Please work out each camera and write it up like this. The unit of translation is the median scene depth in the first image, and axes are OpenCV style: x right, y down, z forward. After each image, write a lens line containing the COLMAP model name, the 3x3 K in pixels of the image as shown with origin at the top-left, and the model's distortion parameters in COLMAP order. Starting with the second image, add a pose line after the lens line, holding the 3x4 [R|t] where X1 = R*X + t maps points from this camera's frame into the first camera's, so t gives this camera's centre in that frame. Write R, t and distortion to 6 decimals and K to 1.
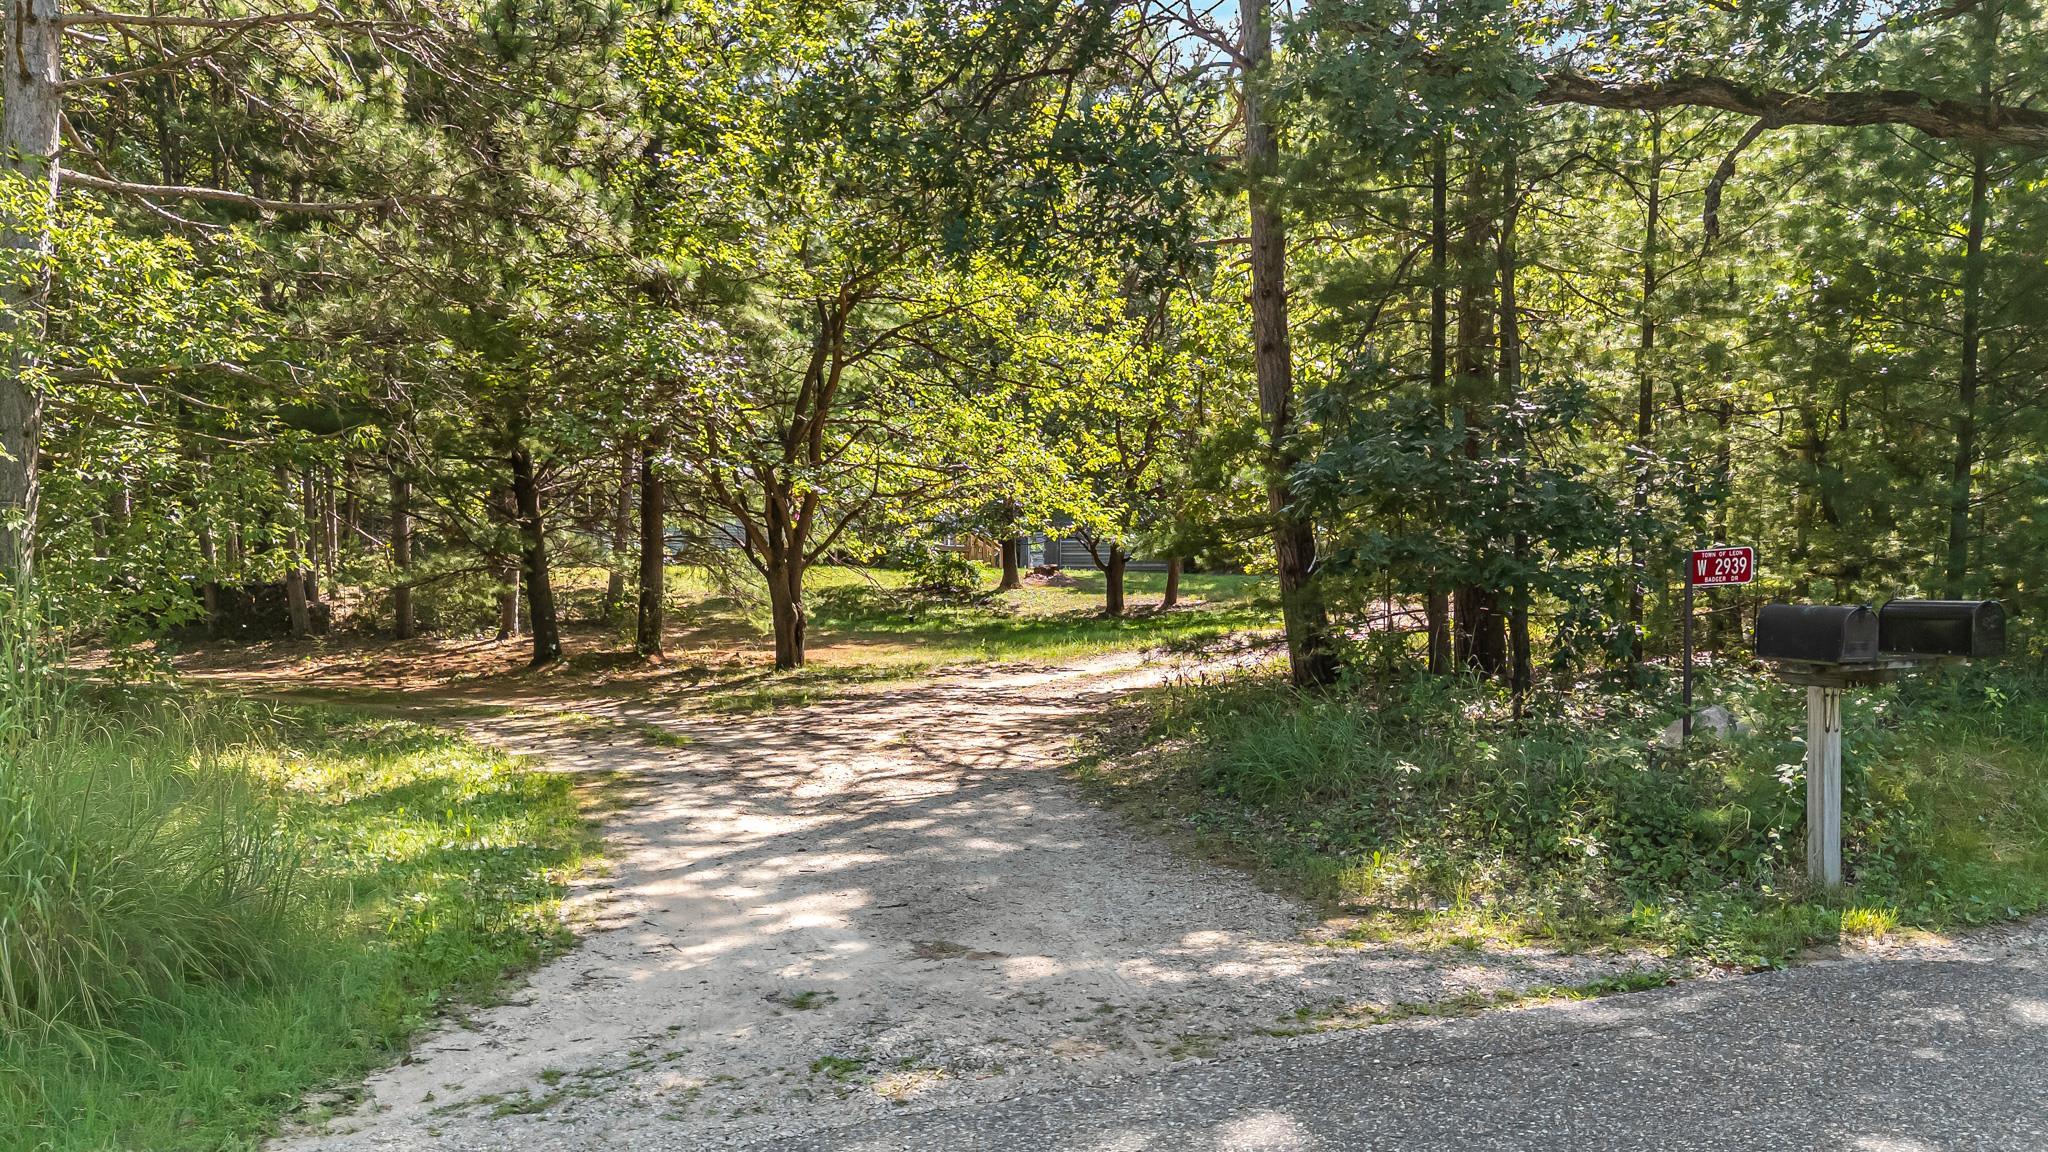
lens RADIAL K [[1414.8, 0, 1024.0], [0, 1414.8, 576.0], [0, 0, 1]] dist [0.001084, -0.001500]
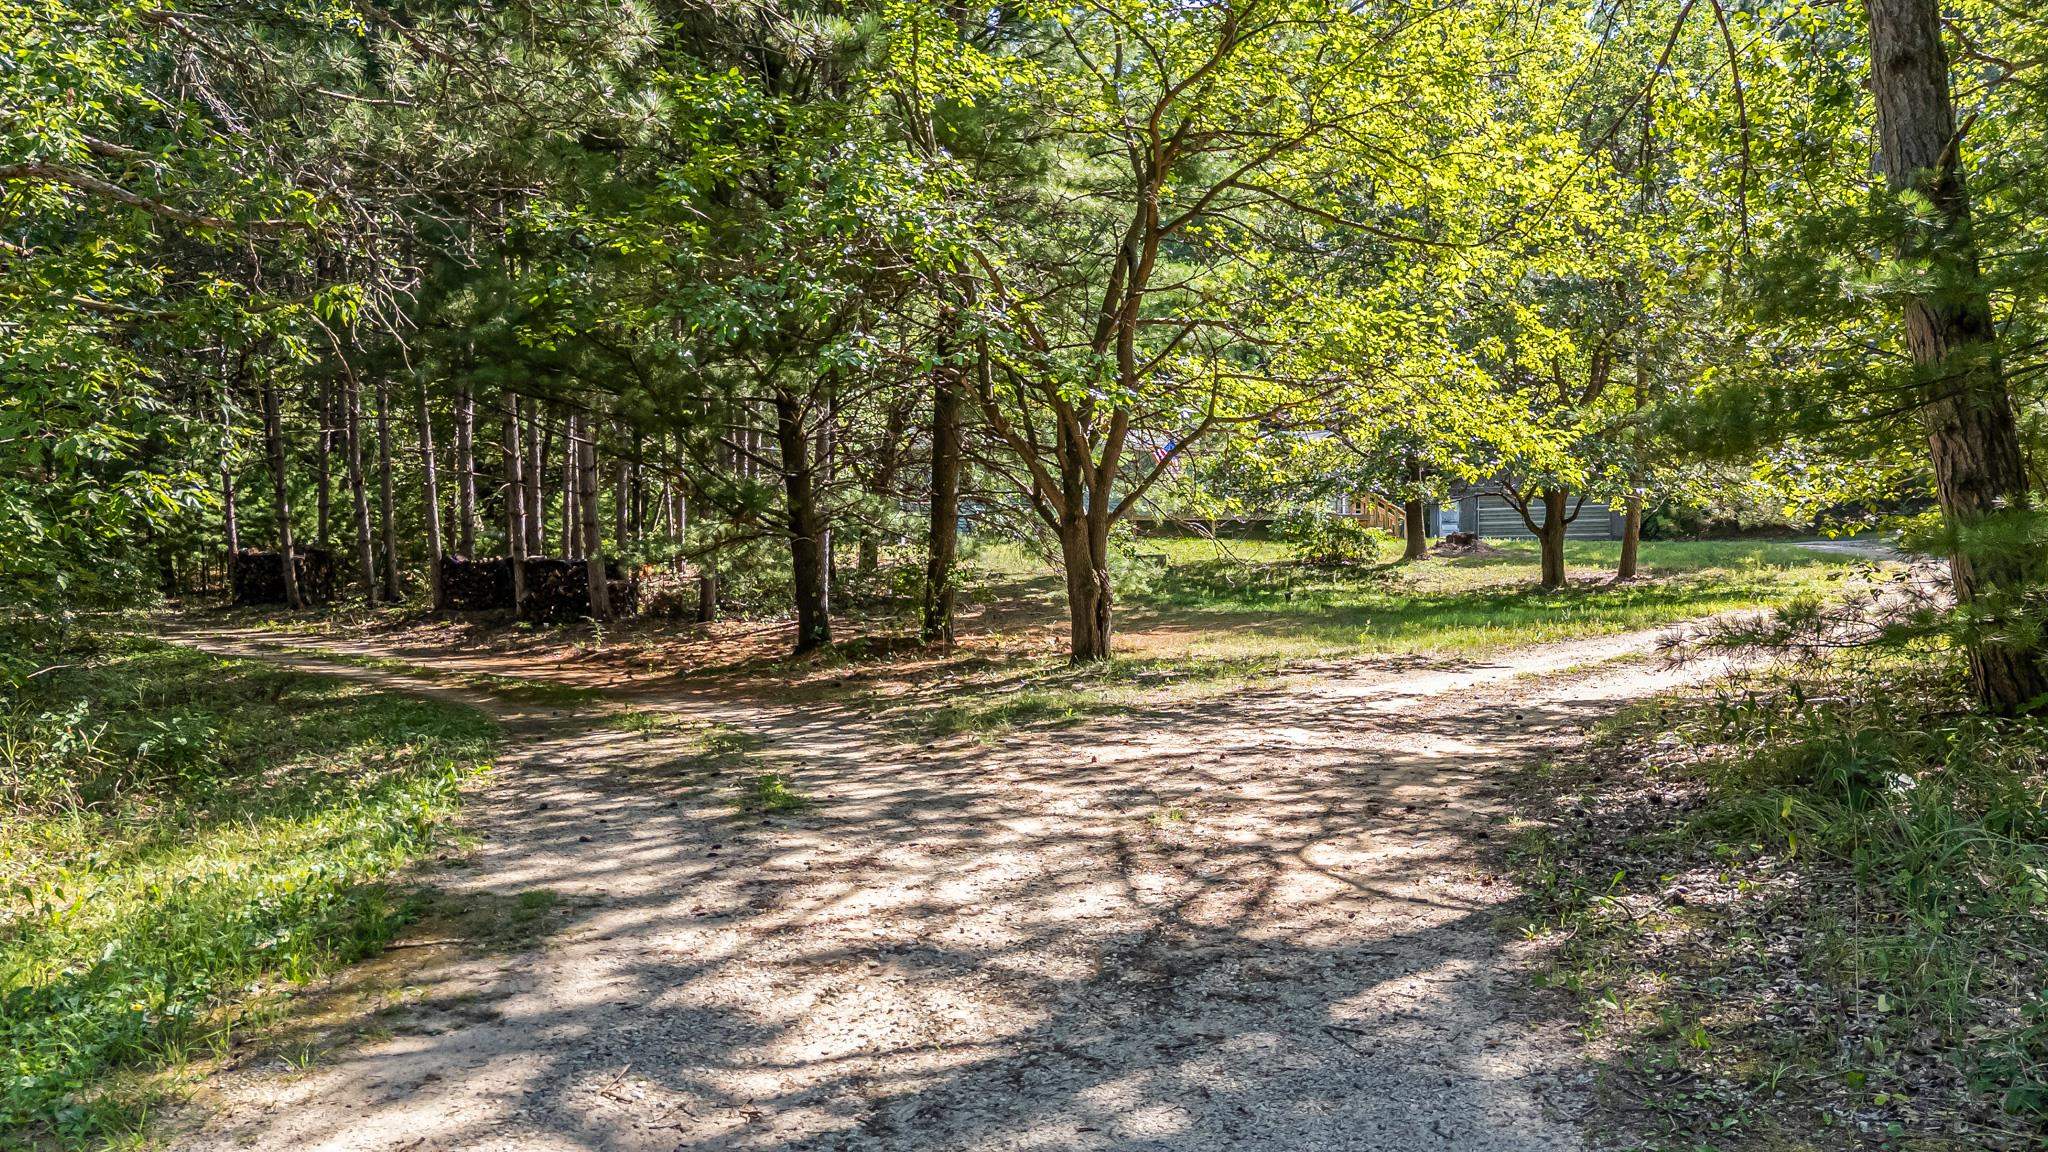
lens RADIAL K [[1414.8, 0, 1024.0], [0, 1414.8, 576.0], [0, 0, 1]] dist [0.001084, -0.001500]
pose [[0.960230, -0.009720, -0.279040, 0.002659], [0.013095, 0.999862, 0.010235, 0.011996], [0.278902, -0.013482, 0.960225, 0.254318]]
